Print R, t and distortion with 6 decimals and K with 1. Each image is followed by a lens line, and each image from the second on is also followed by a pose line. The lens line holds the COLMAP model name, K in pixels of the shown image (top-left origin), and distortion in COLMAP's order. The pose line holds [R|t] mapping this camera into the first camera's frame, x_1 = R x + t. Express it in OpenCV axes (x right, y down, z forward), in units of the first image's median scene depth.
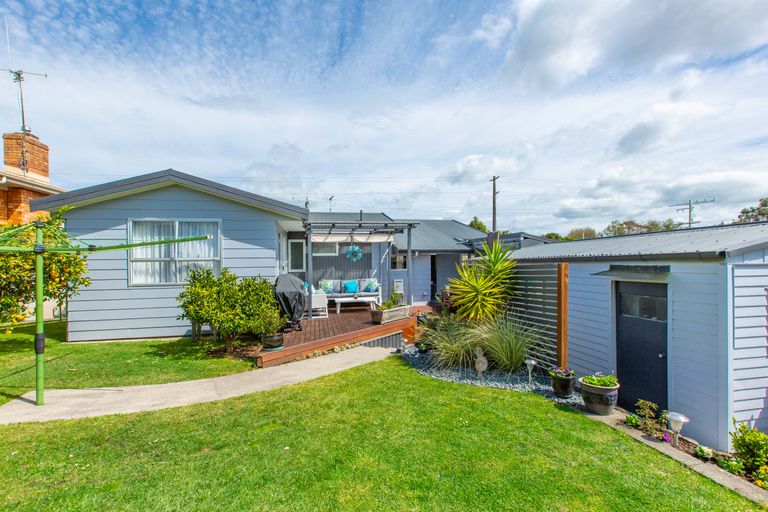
lens RADIAL K [[359.3, 0, 384.0], [0, 359.3, 256.0], [0, 0, 1]] dist [-0.001028, 0.000107]
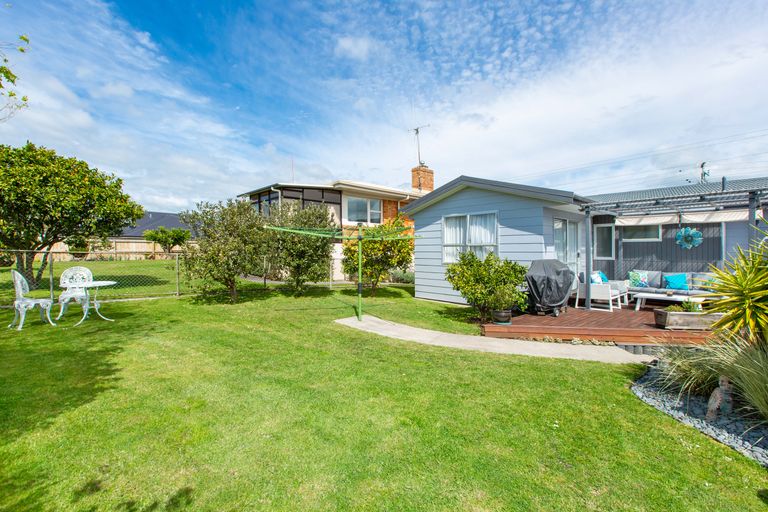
lens RADIAL K [[370.0, 0, 386.1], [0, 370.0, 247.1], [0, 0, 1]] dist [-0.001031, -0.000141]
pose [[0.476253, 0.001007, -0.879308, 0.458254], [-0.000355, 0.999999, 0.000952, 0.017250], [0.879308, -0.000141, 0.476253, 0.118403]]
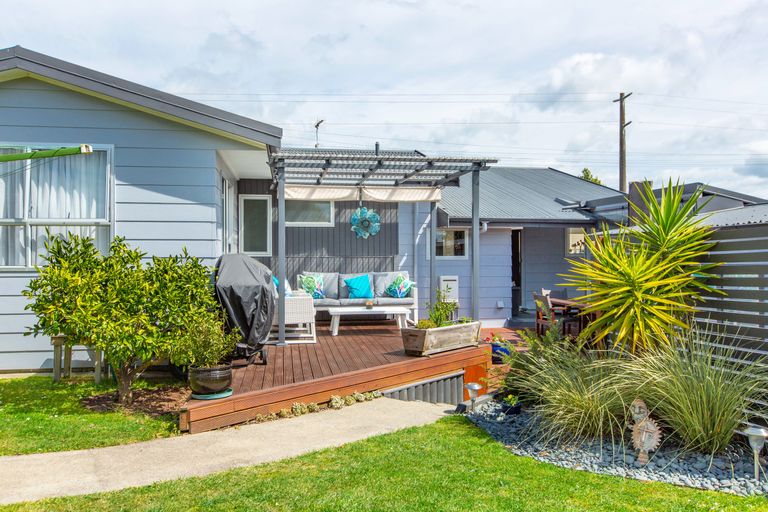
lens RADIAL K [[658.2, 0, 367.9], [0, 658.2, 242.5], [0, 0, 1]] dist [0.004307, -0.006596]
pose [[0.998242, 0.006287, -0.058938, -0.035429], [-0.006889, 0.999926, -0.010006, 0.047009], [0.058870, 0.010395, 0.998212, 0.089999]]
